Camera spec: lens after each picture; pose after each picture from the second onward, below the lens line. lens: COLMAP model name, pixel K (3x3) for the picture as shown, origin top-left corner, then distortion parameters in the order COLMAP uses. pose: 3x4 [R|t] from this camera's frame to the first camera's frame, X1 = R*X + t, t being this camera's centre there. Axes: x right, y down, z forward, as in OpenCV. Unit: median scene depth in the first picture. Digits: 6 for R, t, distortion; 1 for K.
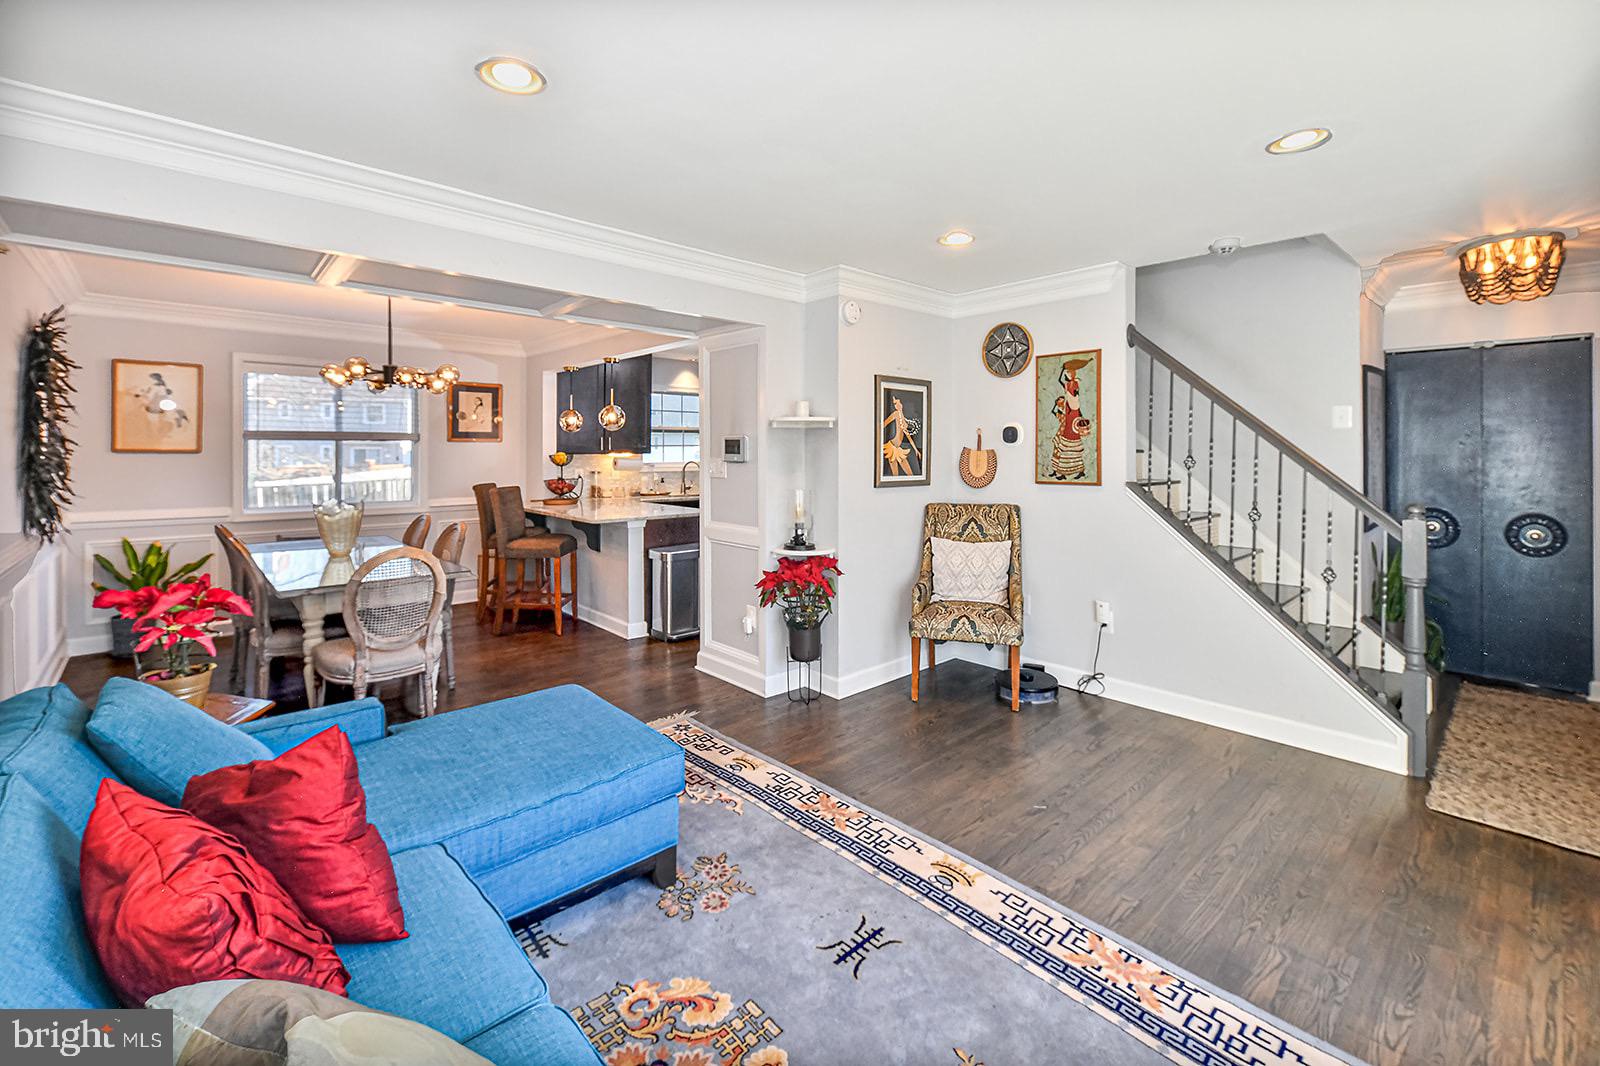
lens RADIAL K [[686.5, 0, 828.7], [0, 686.5, 457.6], [0, 0, 1]] dist [0.000982, -0.002703]
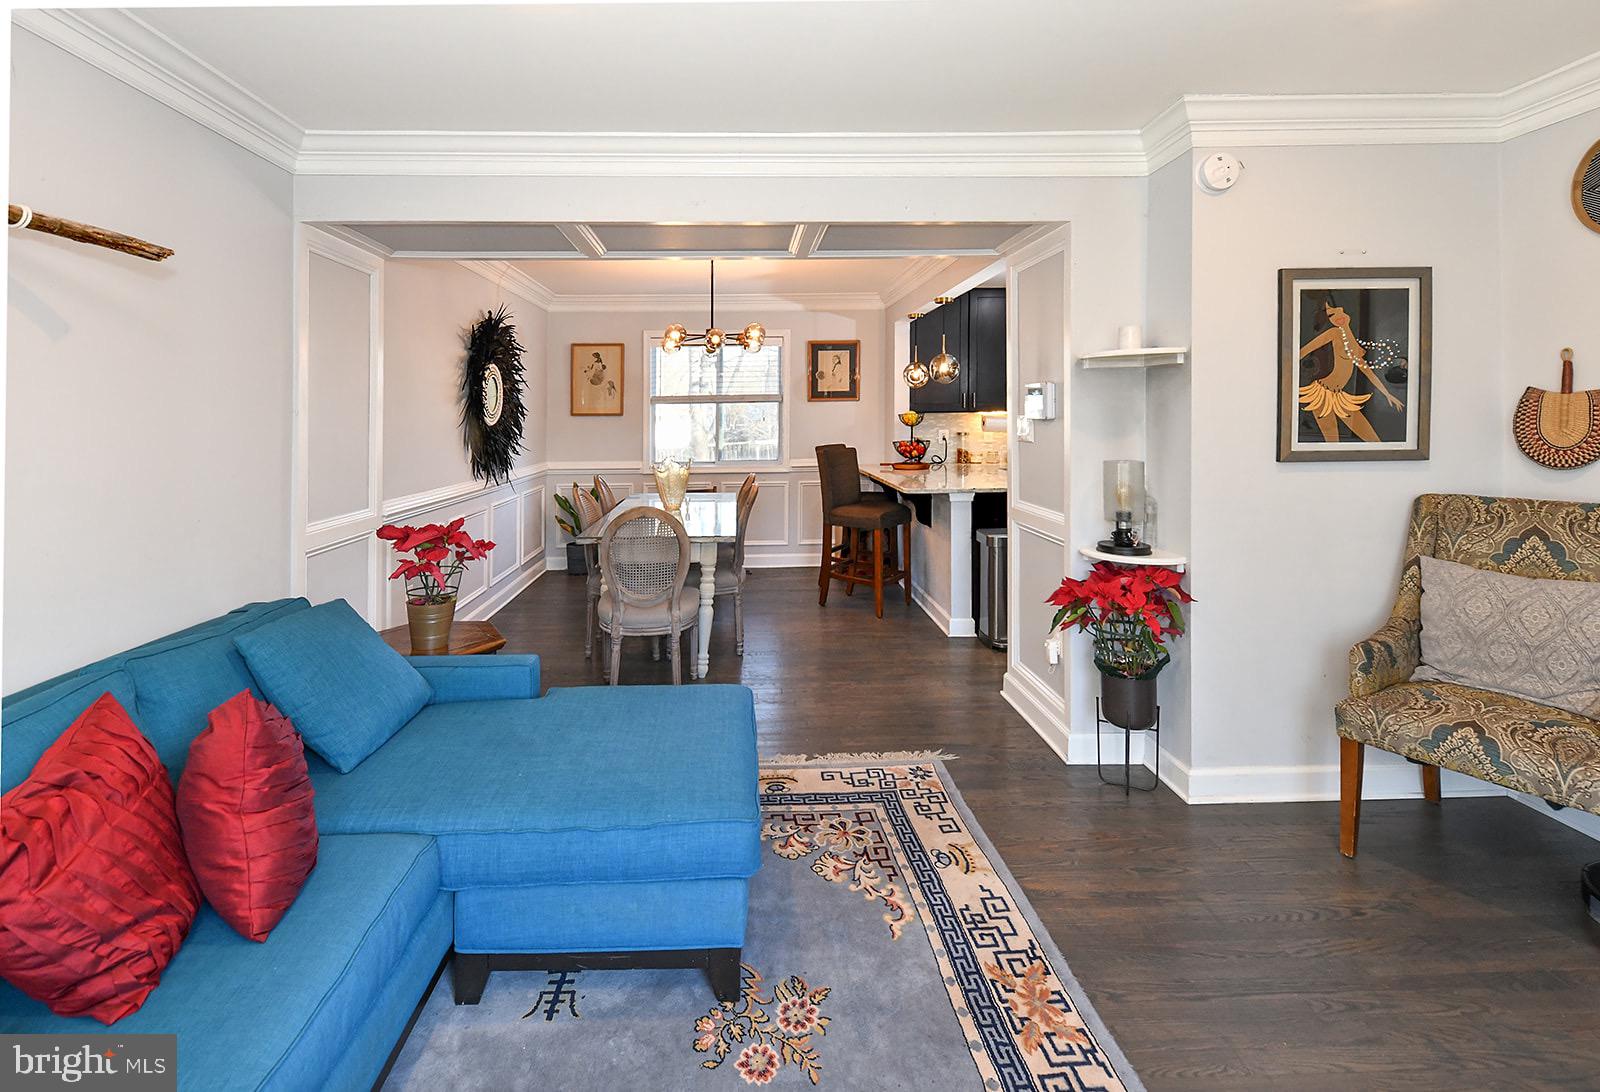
lens RADIAL K [[739.6, 0, 754.1], [0, 739.6, 418.5], [0, 0, 1]] dist [0.003434, 0.000184]
pose [[0.733588, -0.008841, -0.679537, 0.169540], [0.008855, 0.999955, -0.003450, 0.005453], [0.679536, -0.003486, 0.733633, 0.231426]]
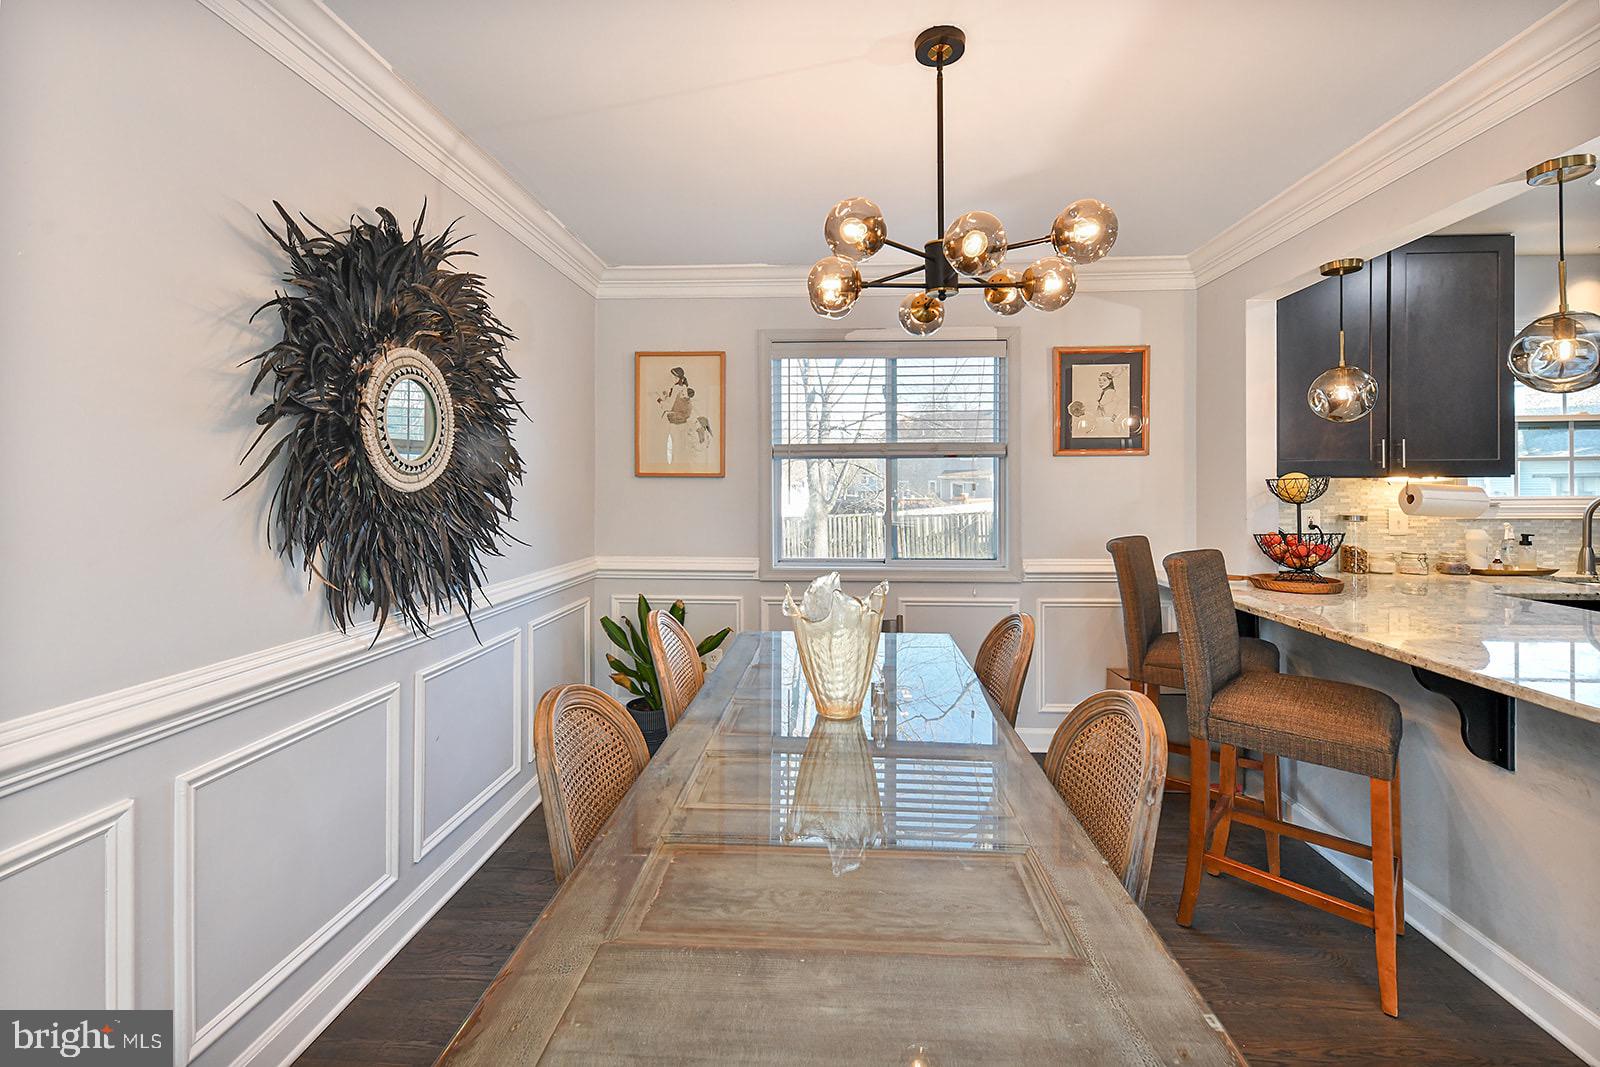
lens RADIAL K [[686.5, 0, 801.3], [0, 686.5, 483.2], [0, 0, 1]] dist [0.000982, -0.002703]
pose [[0.677452, -0.008393, -0.735519, -0.415481], [-0.001174, 0.999921, -0.012491, 0.007803], [0.735566, 0.009325, 0.677389, 0.691827]]
